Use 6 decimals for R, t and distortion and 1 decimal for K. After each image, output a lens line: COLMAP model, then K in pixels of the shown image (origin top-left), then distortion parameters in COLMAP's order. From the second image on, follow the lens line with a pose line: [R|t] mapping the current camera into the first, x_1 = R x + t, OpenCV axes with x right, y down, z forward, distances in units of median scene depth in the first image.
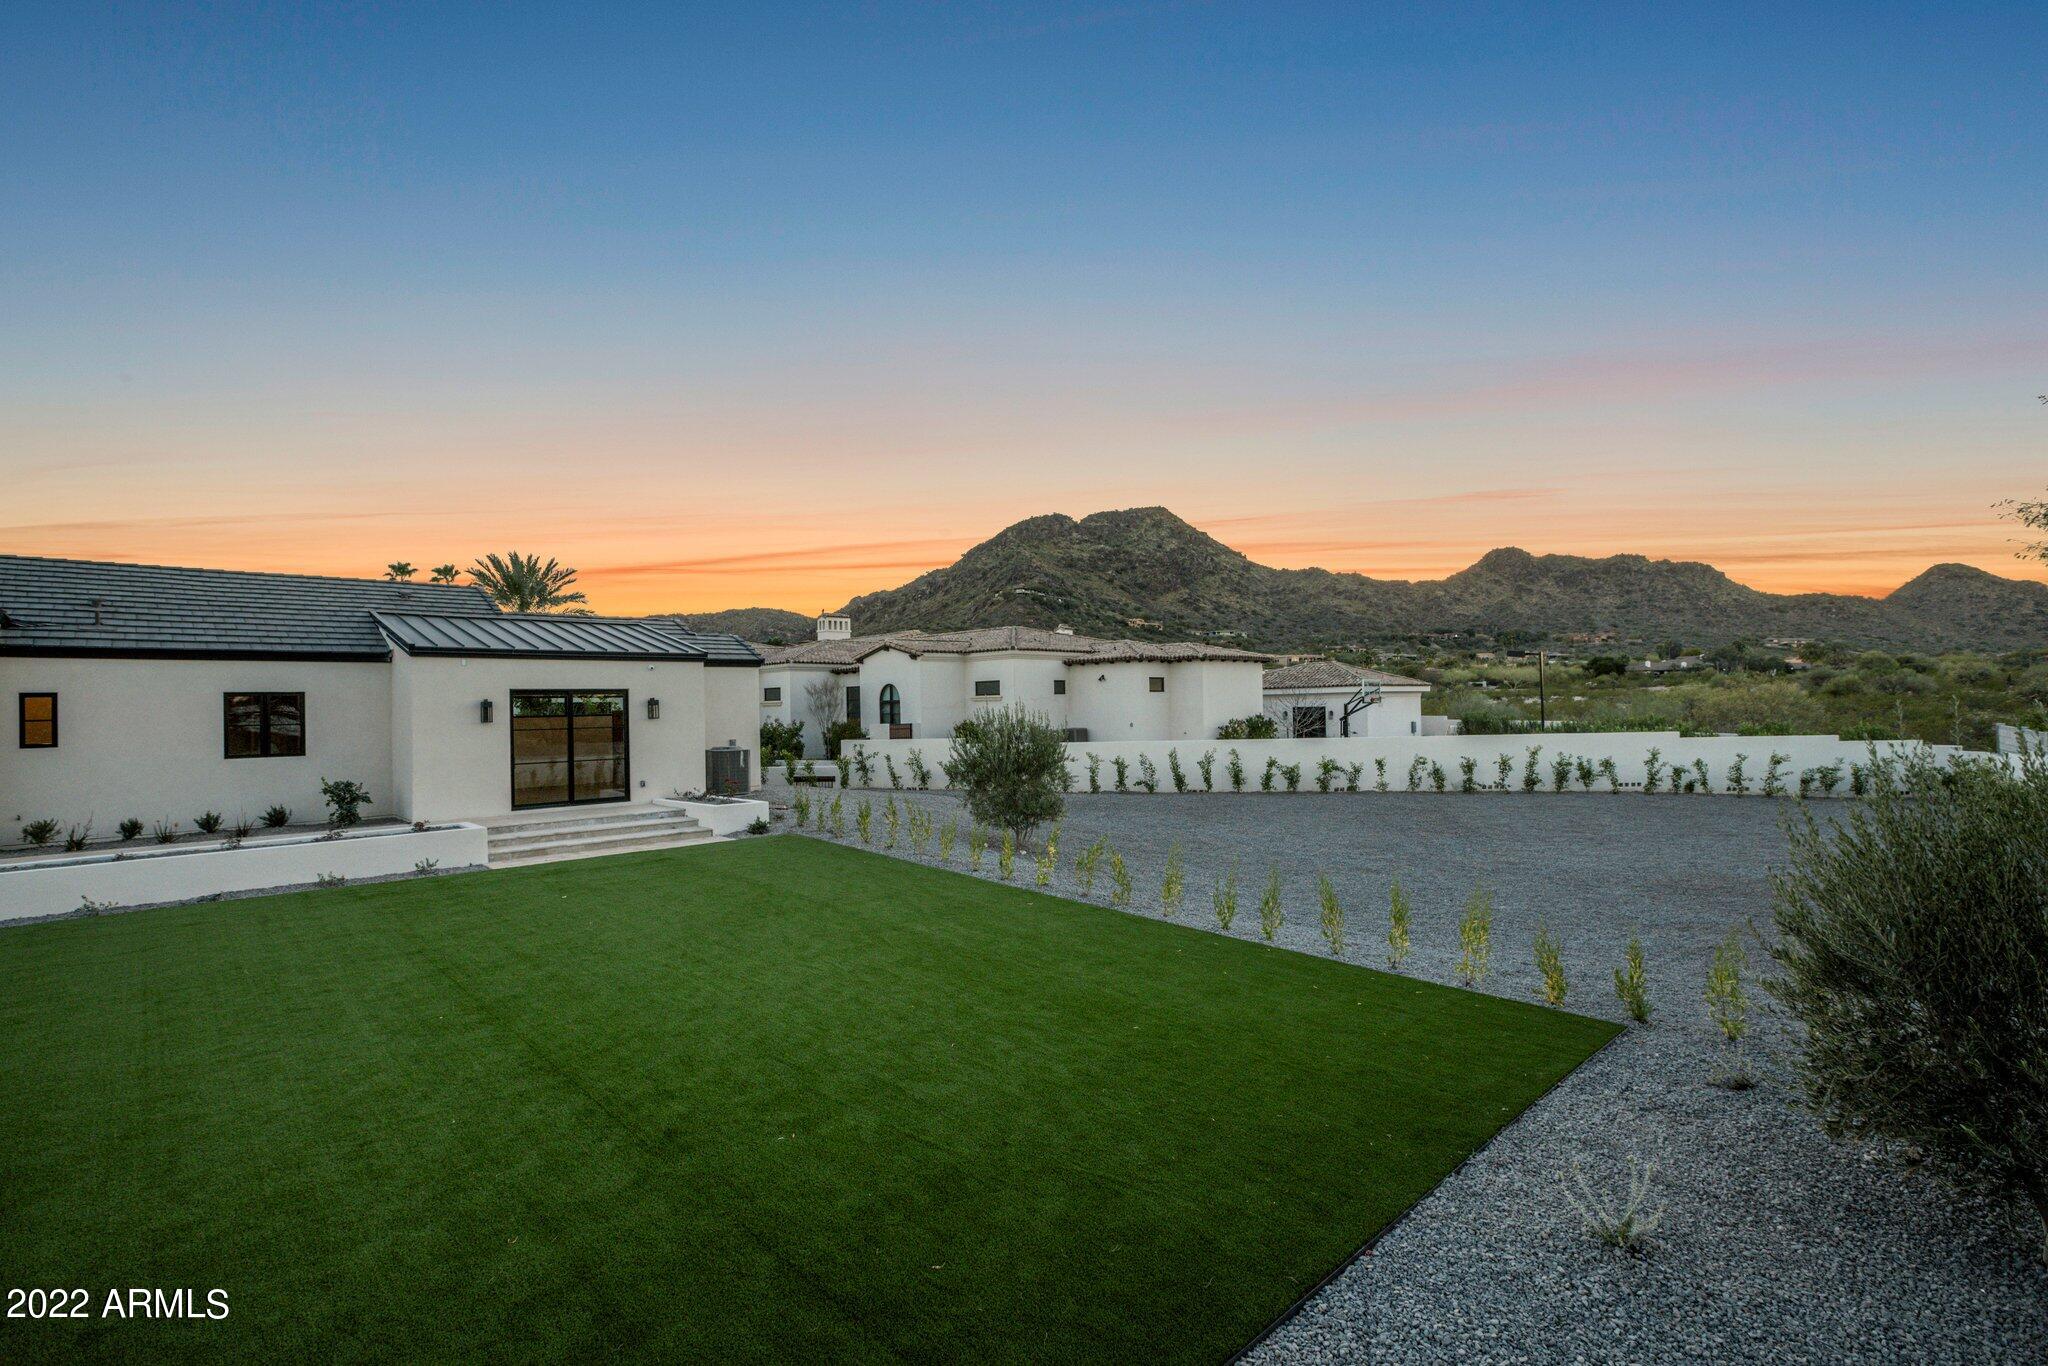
lens RADIAL K [[939.6, 0, 1029.6], [0, 939.6, 704.6], [0, 0, 1]] dist [-0.051545, 0.015869]
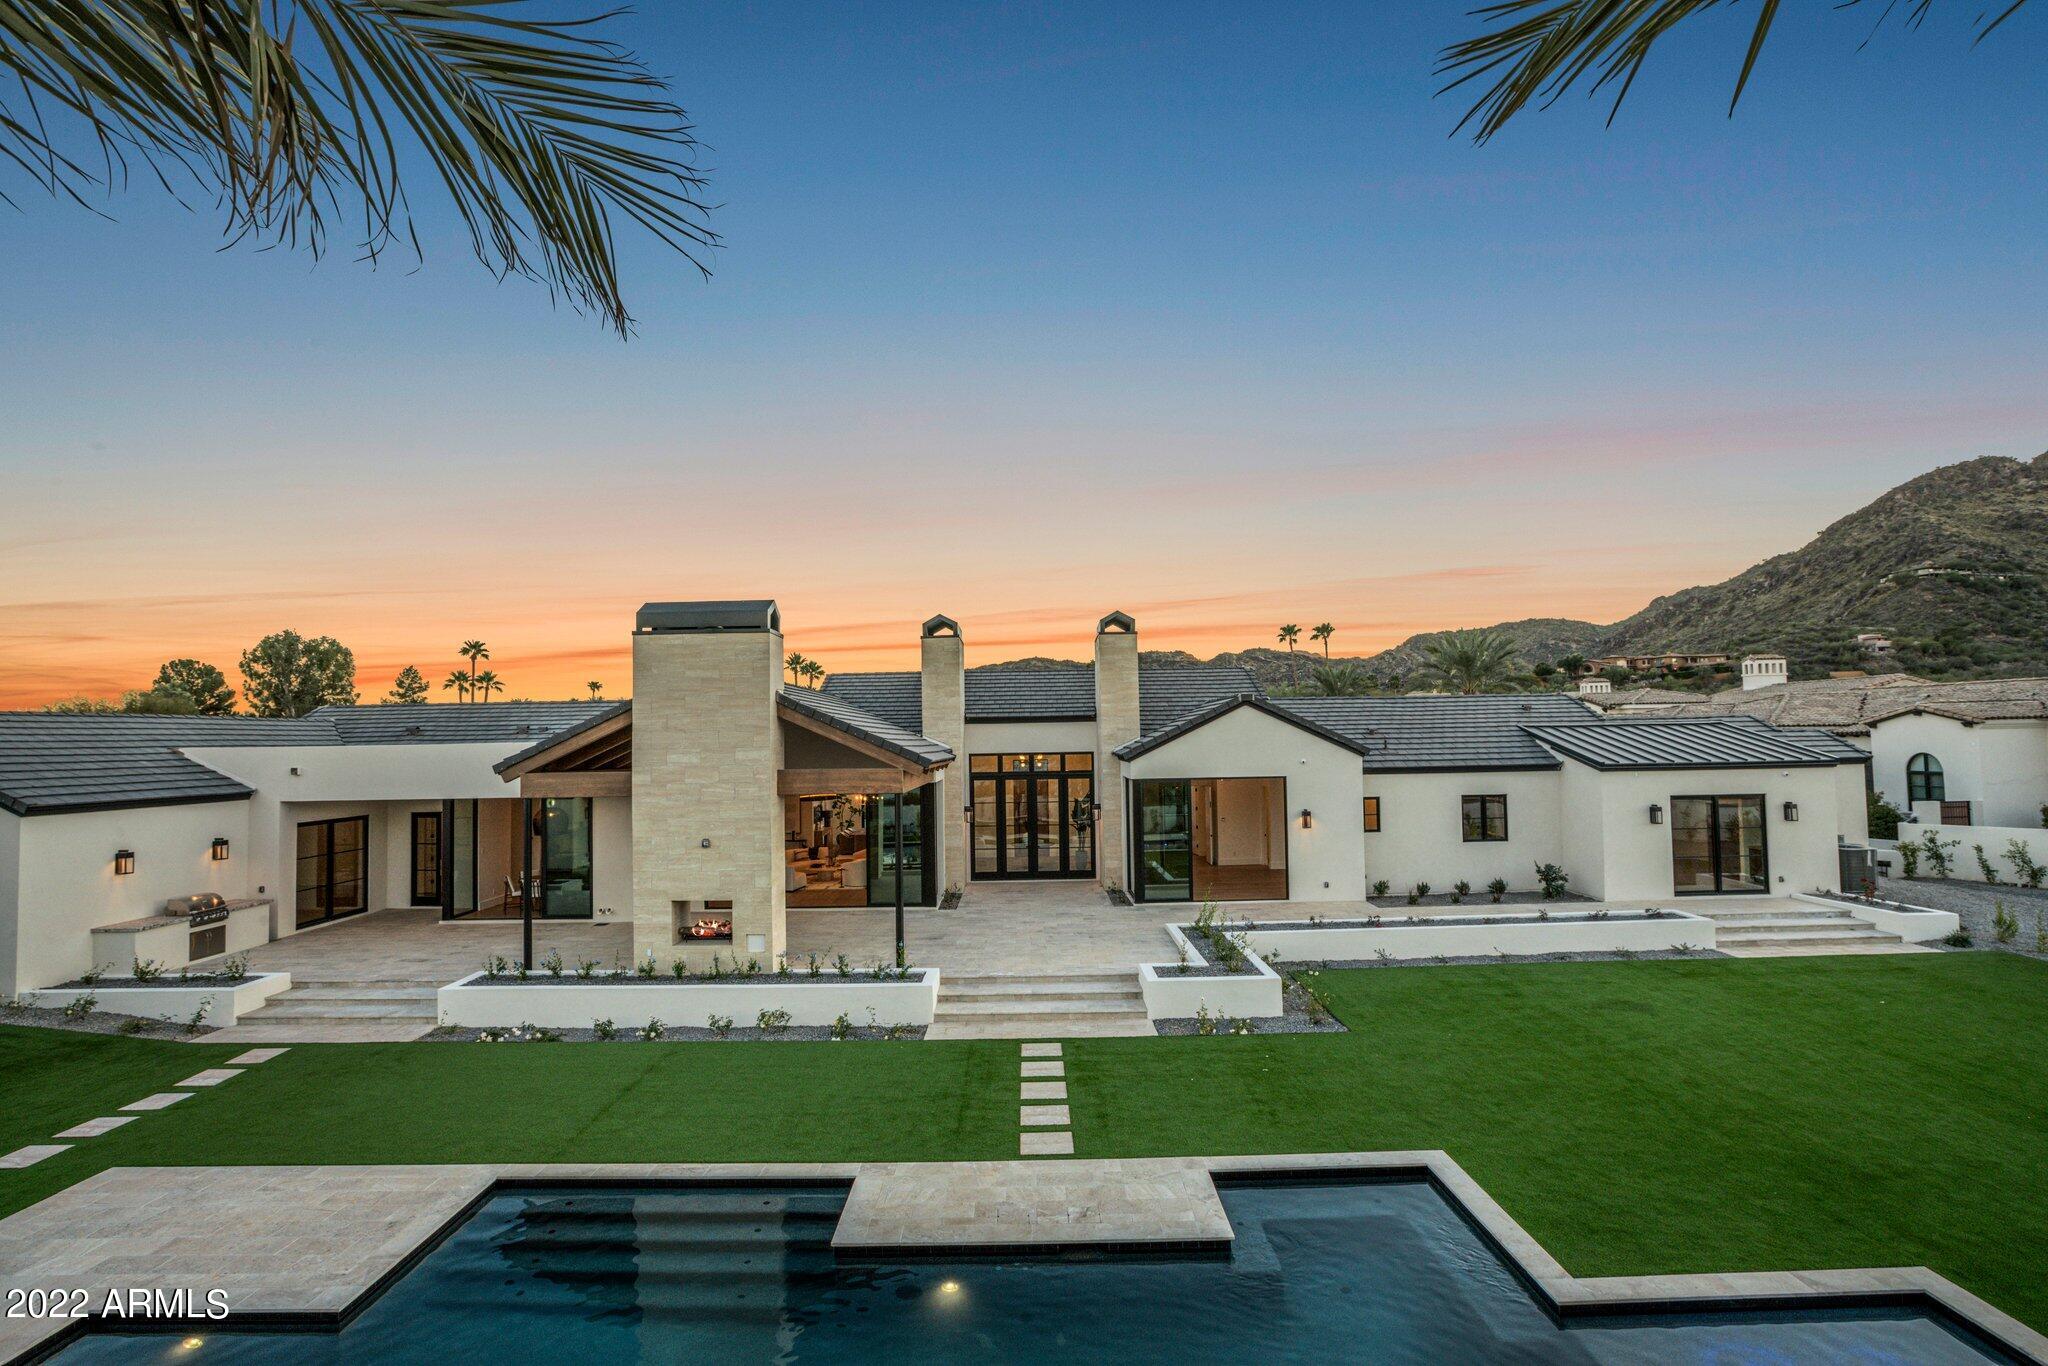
lens RADIAL K [[939.6, 0, 1021.6], [0, 939.6, 695.5], [0, 0, 1]] dist [-0.051545, 0.015869]
pose [[0.703752, -0.024227, -0.710033, -0.174032], [0.002697, 0.999502, -0.031430, -0.064333], [0.710441, 0.020204, 0.703467, -0.259752]]
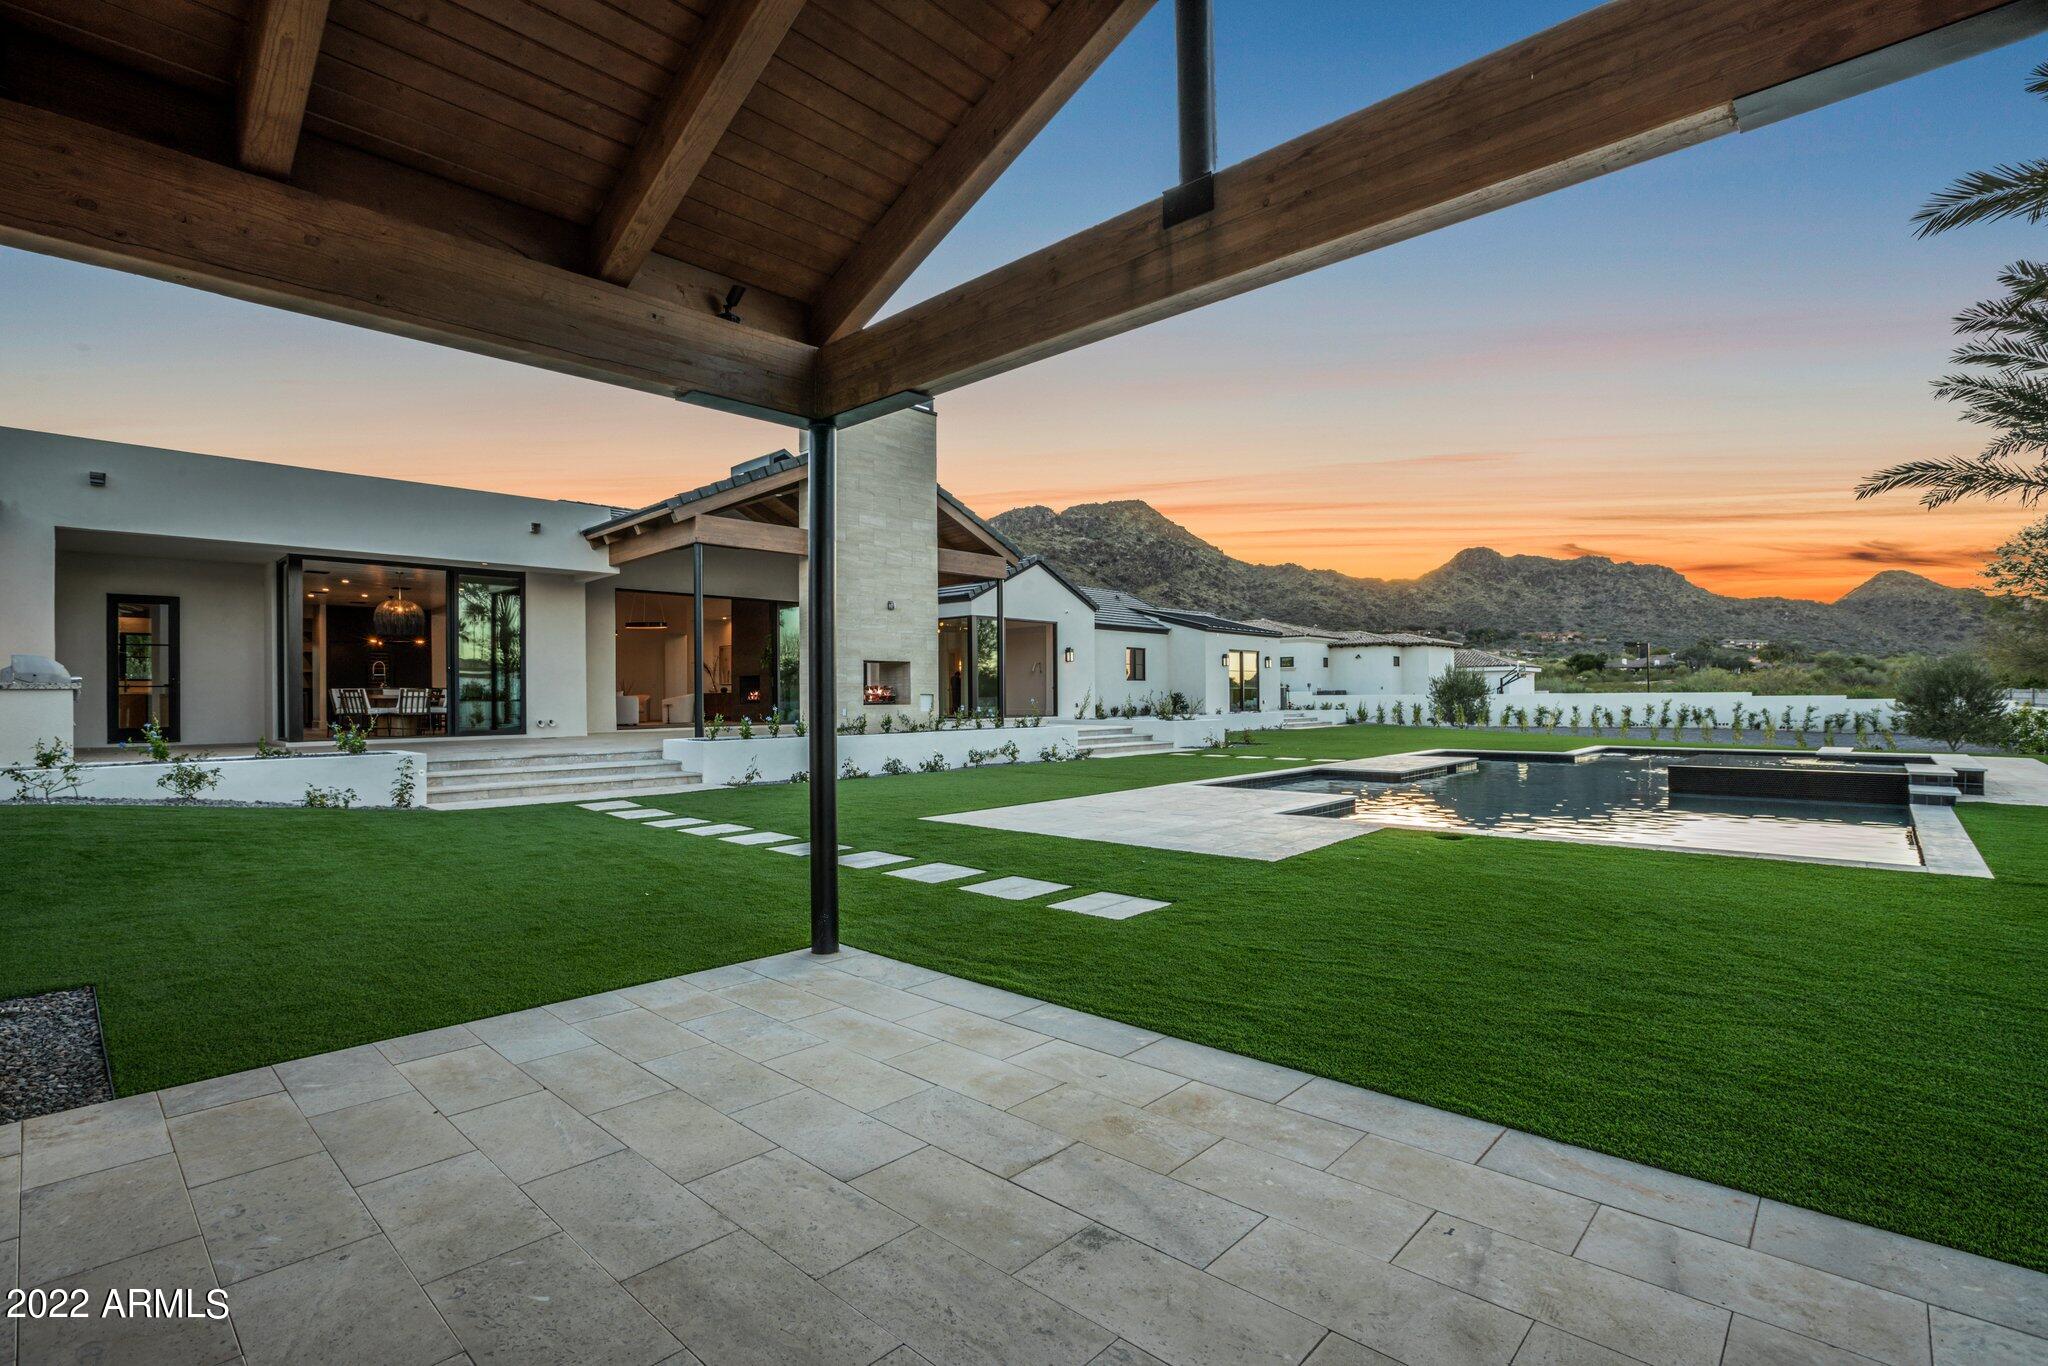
lens RADIAL K [[939.6, 0, 1034.7], [0, 939.6, 688.0], [0, 0, 1]] dist [-0.051545, 0.015869]
pose [[0.999243, 0.013892, 0.036338, -0.599226], [-0.013625, 0.999878, -0.007578, 0.049655], [-0.036439, 0.007077, 0.999311, -0.555696]]
